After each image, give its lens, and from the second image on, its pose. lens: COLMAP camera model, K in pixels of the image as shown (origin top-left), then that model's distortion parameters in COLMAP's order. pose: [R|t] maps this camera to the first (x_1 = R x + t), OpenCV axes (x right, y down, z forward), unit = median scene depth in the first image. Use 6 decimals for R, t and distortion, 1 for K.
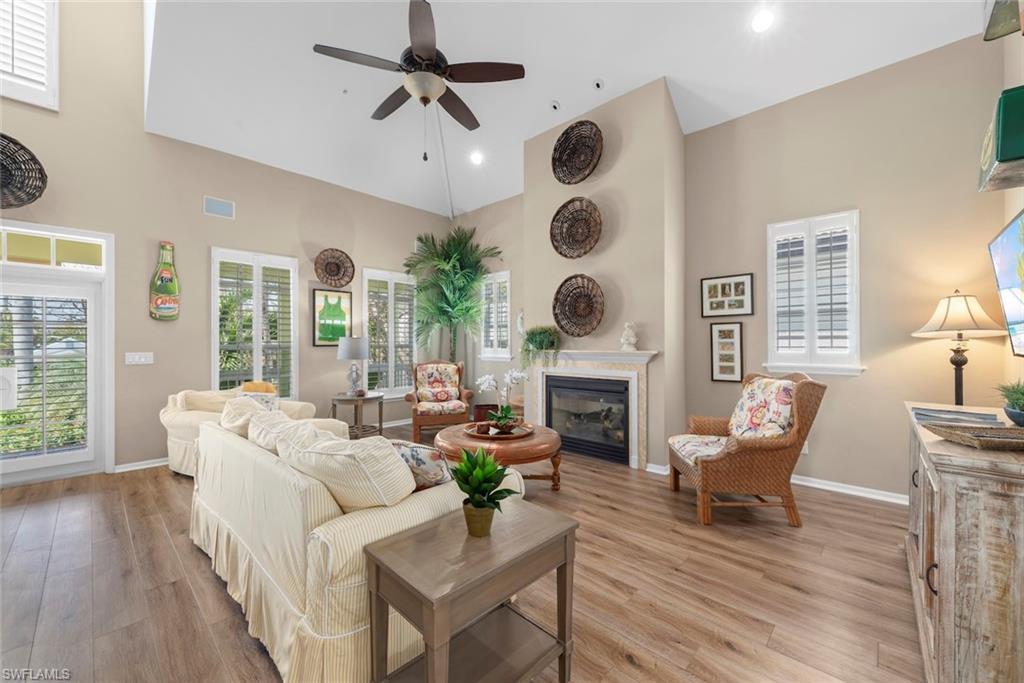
lens RADIAL K [[401.0, 0, 512.0], [0, 401.0, 341.5], [0, 0, 1]] dist [-0.001413, -0.000244]
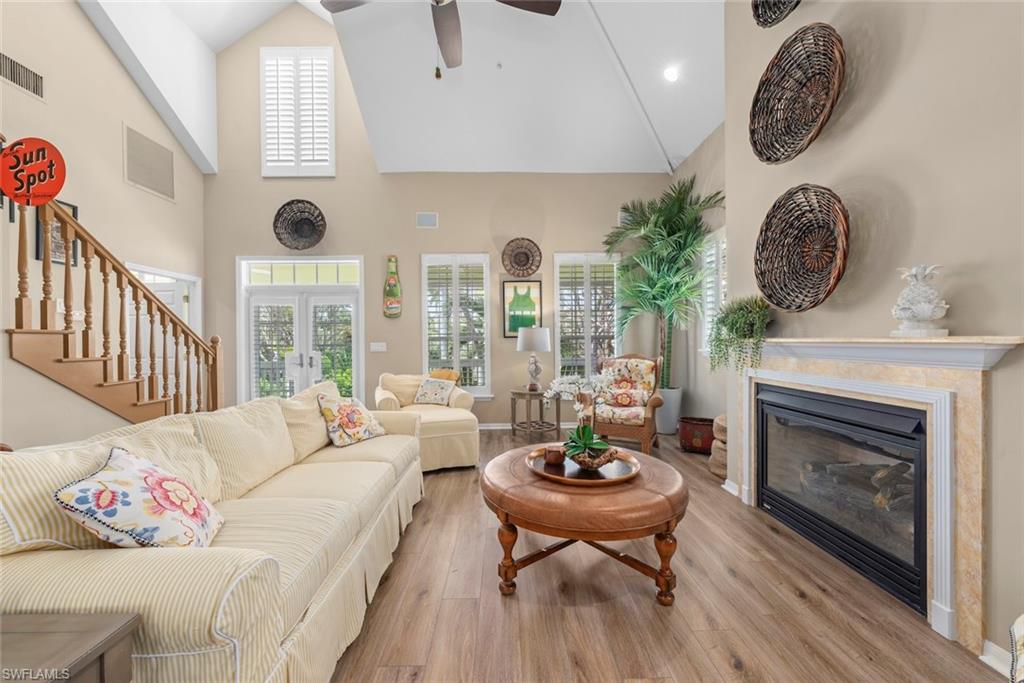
lens RADIAL K [[381.3, 0, 512.0], [0, 381.3, 343.5], [0, 0, 1]] dist [-0.001734, -0.000278]
pose [[0.700718, 0.000374, -0.713439, 0.251454], [0.011751, 0.999858, 0.012066, 0.018238], [0.713342, -0.016839, 0.700614, 0.399685]]
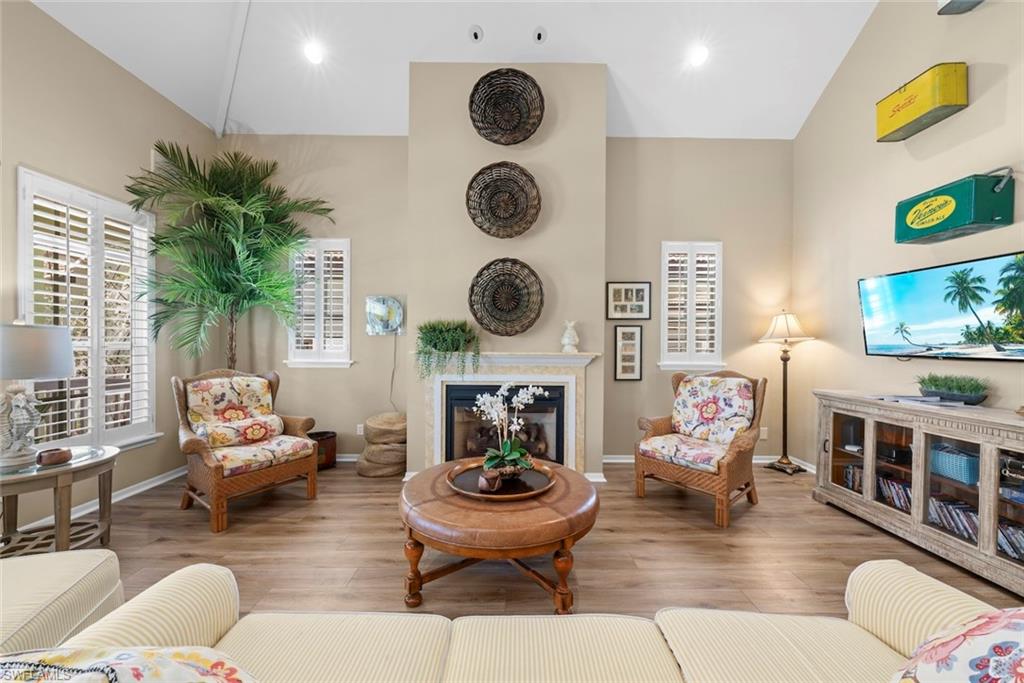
lens RADIAL K [[381.3, 0, 512.0], [0, 381.3, 343.5], [0, 0, 1]] dist [-0.001734, -0.000278]
pose [[0.723401, 0.006399, 0.690399, -0.352587], [-0.012189, 0.999920, 0.003503, 0.001319], [-0.690321, -0.010949, 0.723421, 0.430358]]
